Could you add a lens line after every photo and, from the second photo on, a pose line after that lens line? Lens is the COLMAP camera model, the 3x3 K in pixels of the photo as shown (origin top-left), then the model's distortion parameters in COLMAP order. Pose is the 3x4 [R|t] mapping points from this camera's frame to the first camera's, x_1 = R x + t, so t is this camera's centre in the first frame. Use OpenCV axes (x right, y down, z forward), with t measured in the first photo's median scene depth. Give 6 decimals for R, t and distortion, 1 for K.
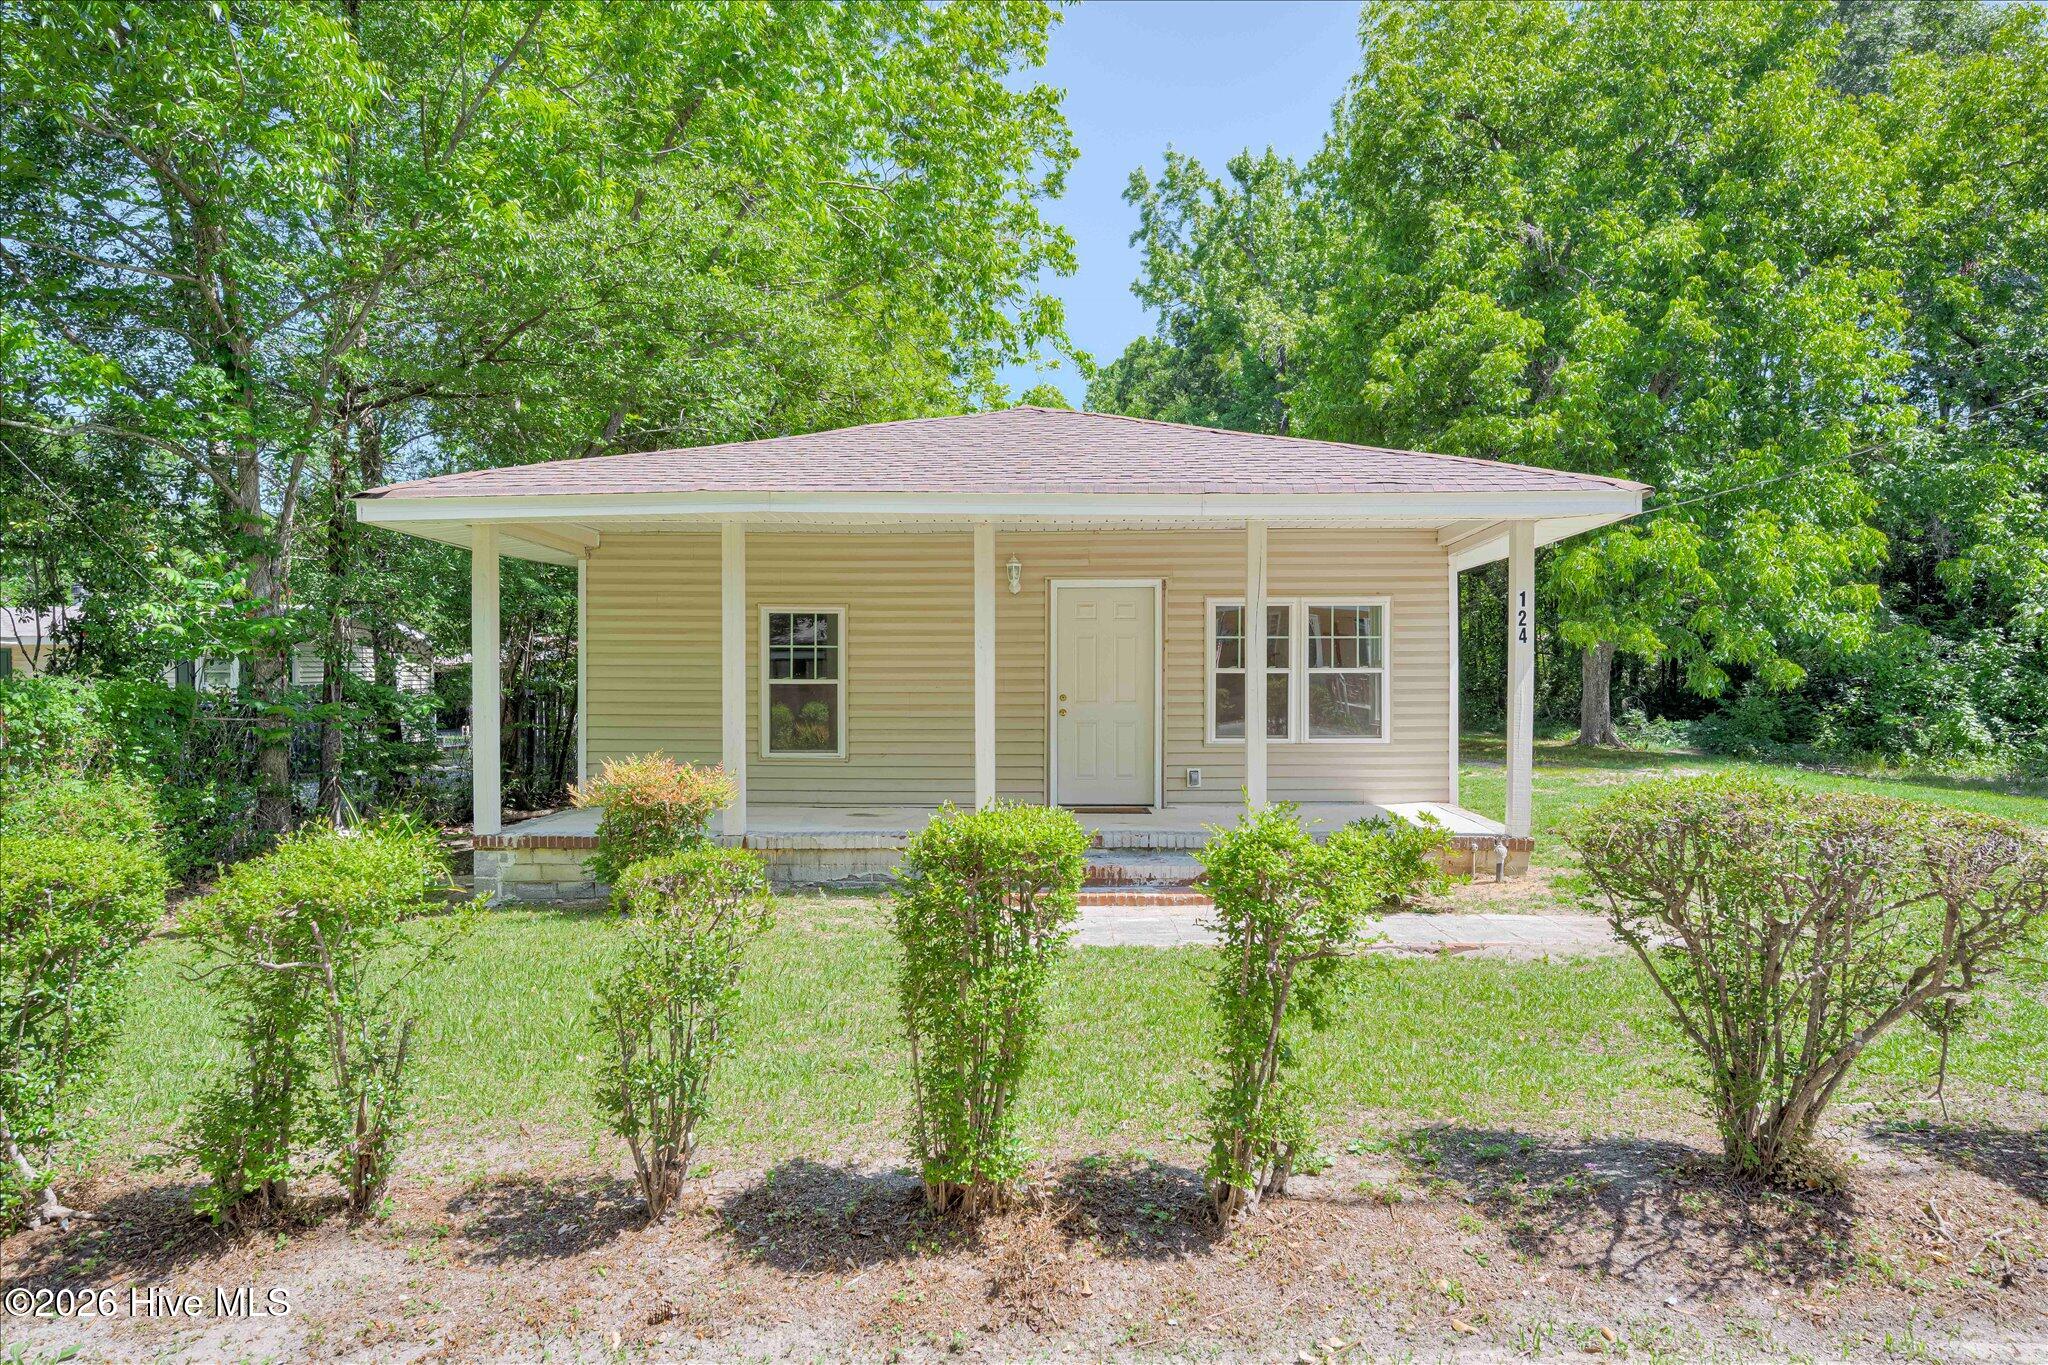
lens RADIAL K [[1258.5, 0, 1024.0], [0, 1258.5, 682.5], [0, 0, 1]] dist [-0.004082, 0.001514]
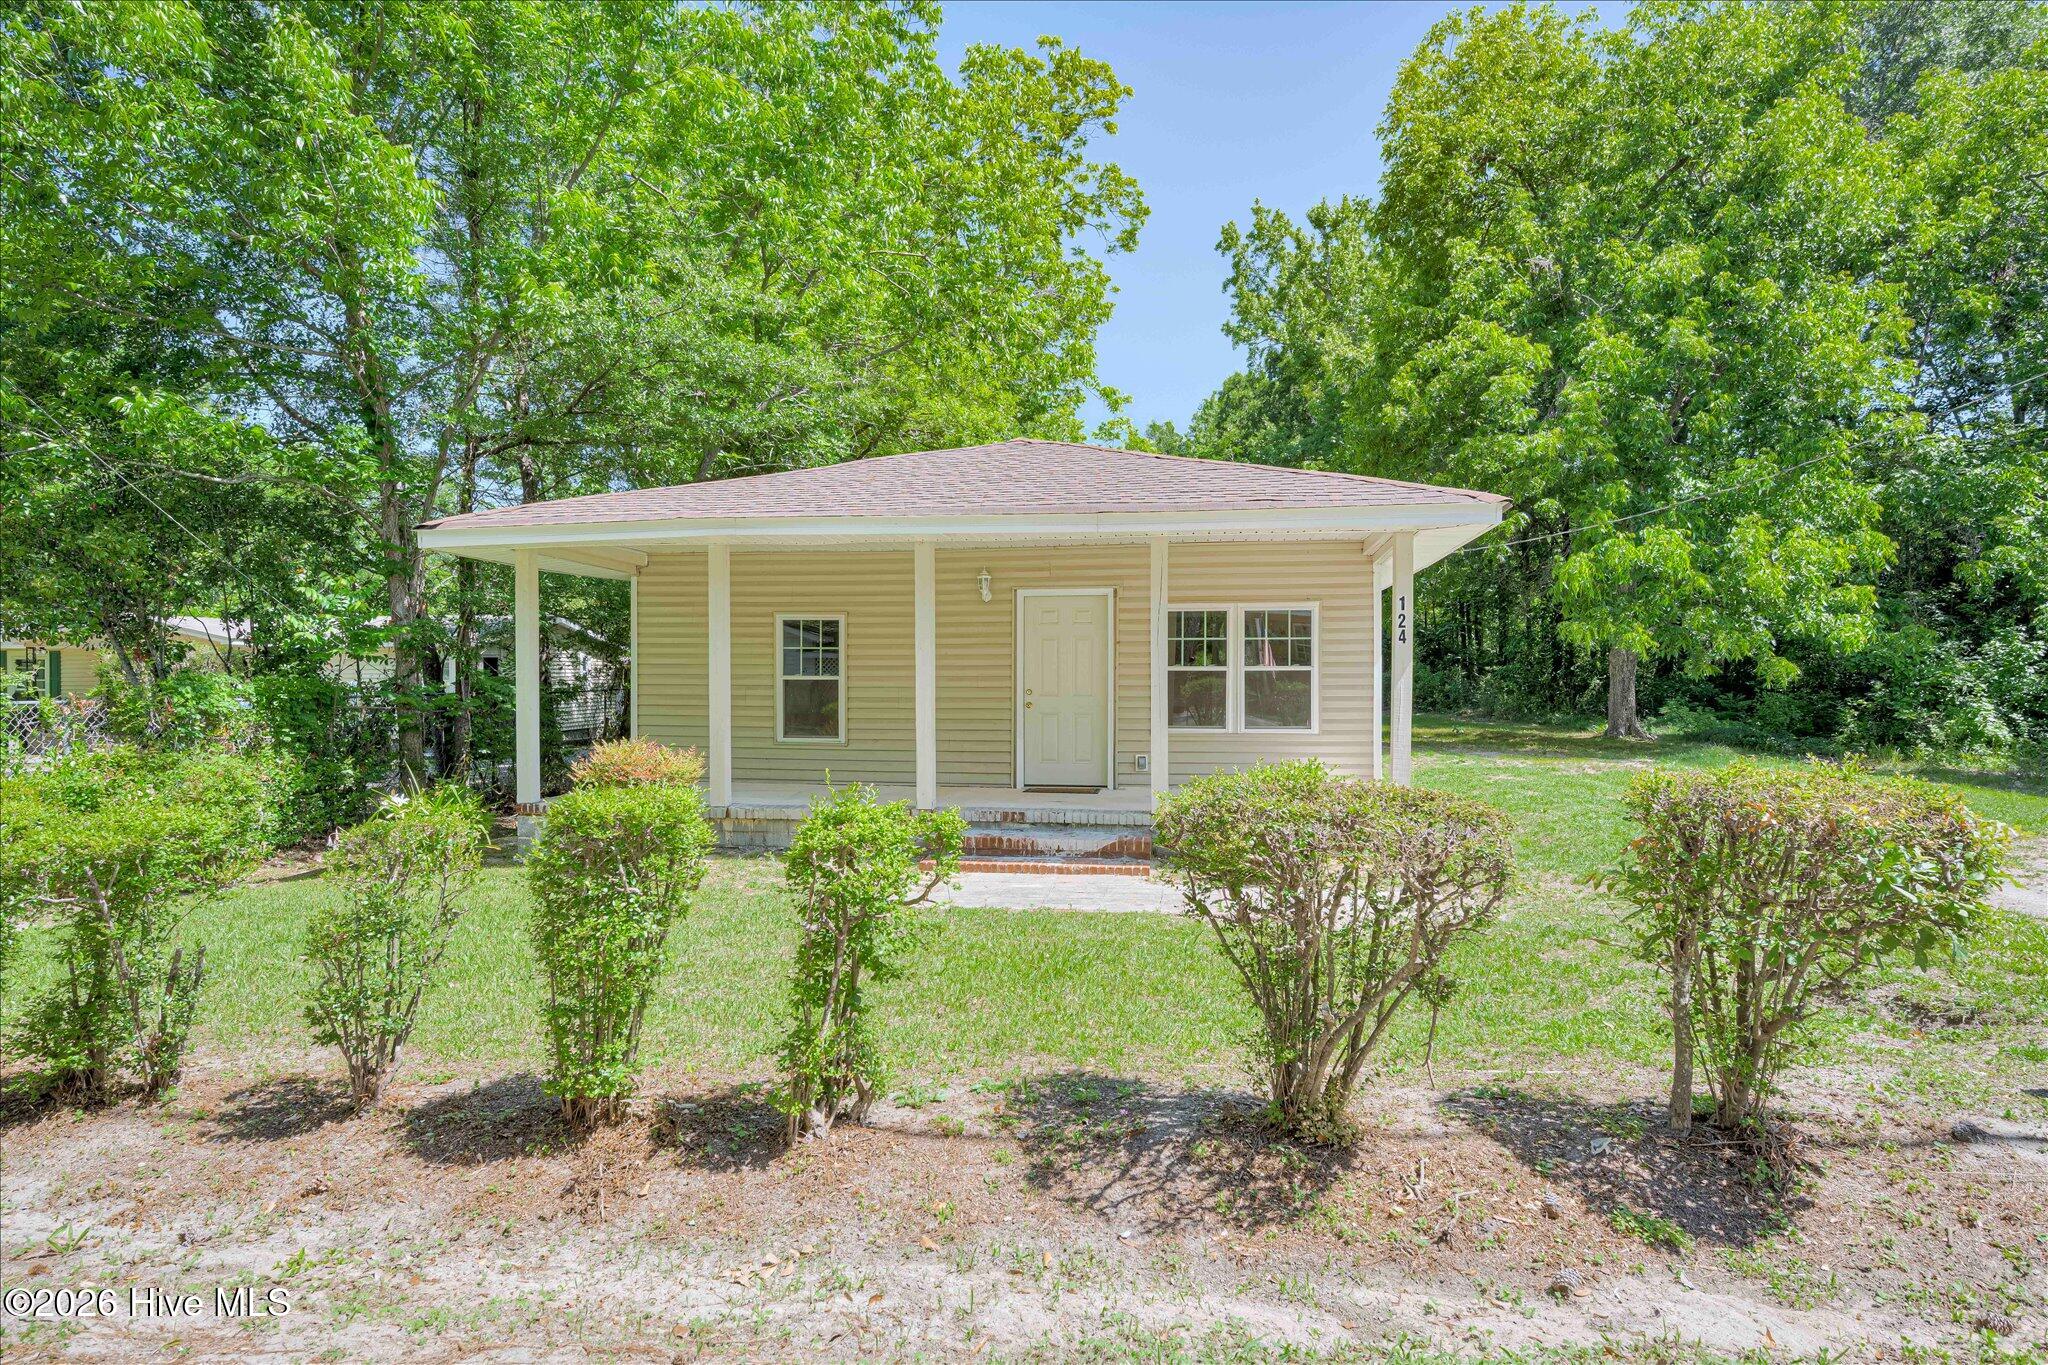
lens RADIAL K [[1095.1, 0, 1030.5], [0, 1095.1, 687.2], [0, 0, 1]] dist [-0.002954, 0.000135]
pose [[0.991335, 0.001790, -0.131349, 0.096042], [-0.000724, 0.999966, 0.008157, -0.000262], [0.131359, -0.007991, 0.991303, 0.005184]]
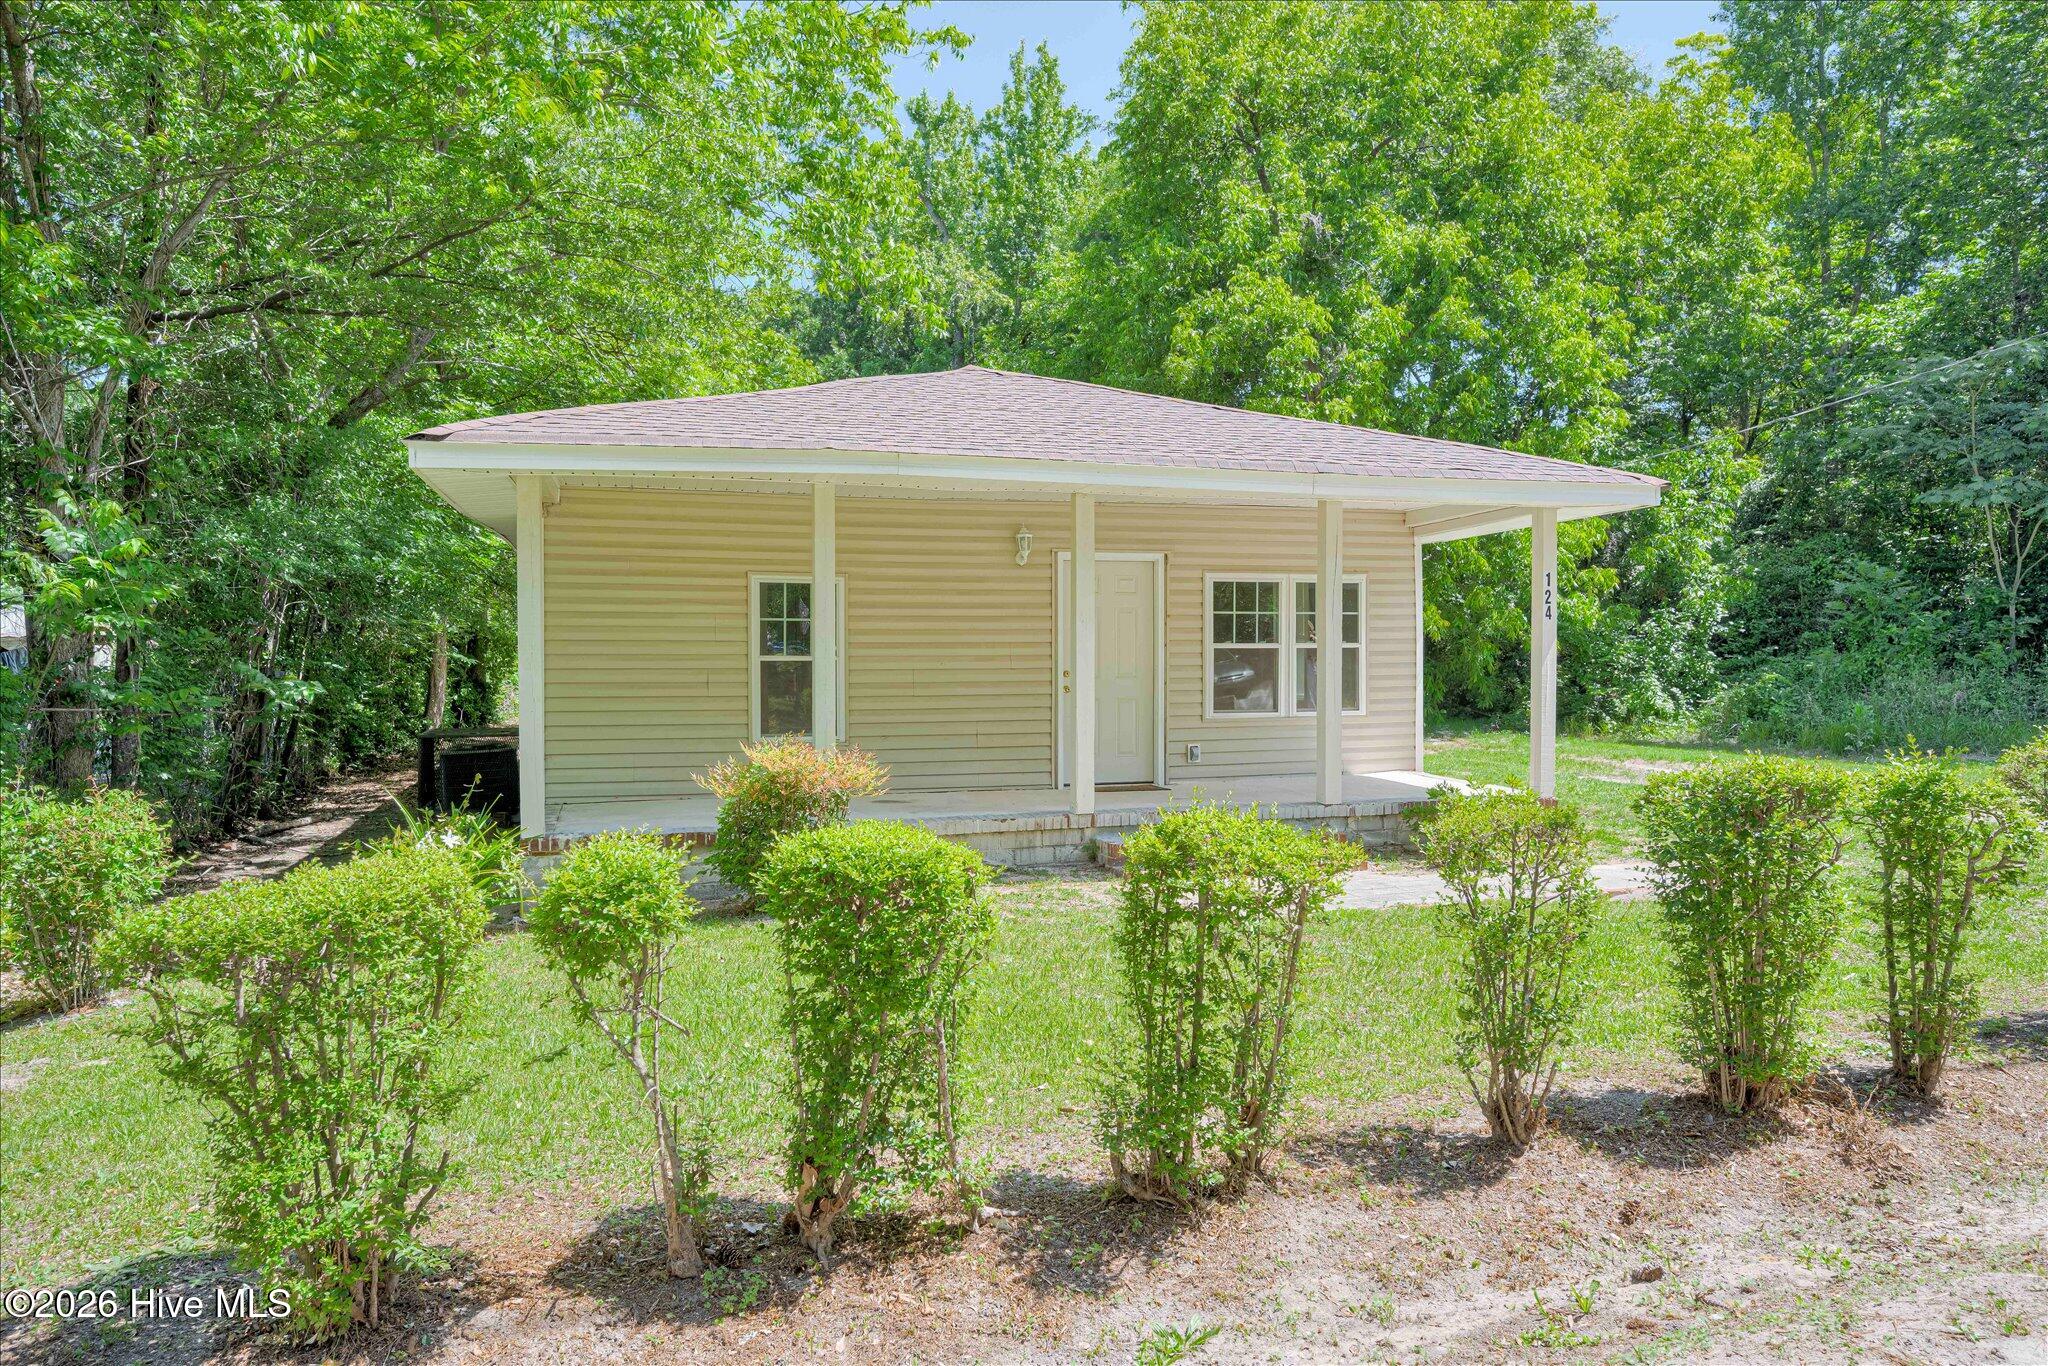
lens RADIAL K [[1393.7, 0, 997.2], [0, 1393.7, 657.7], [0, 0, 1]] dist [-0.000174, -0.001006]
pose [[0.949940, -0.003729, 0.312411, -0.209893], [0.004730, 0.999986, -0.002446, 0.001195], [-0.312398, 0.003801, 0.949944, -0.000951]]
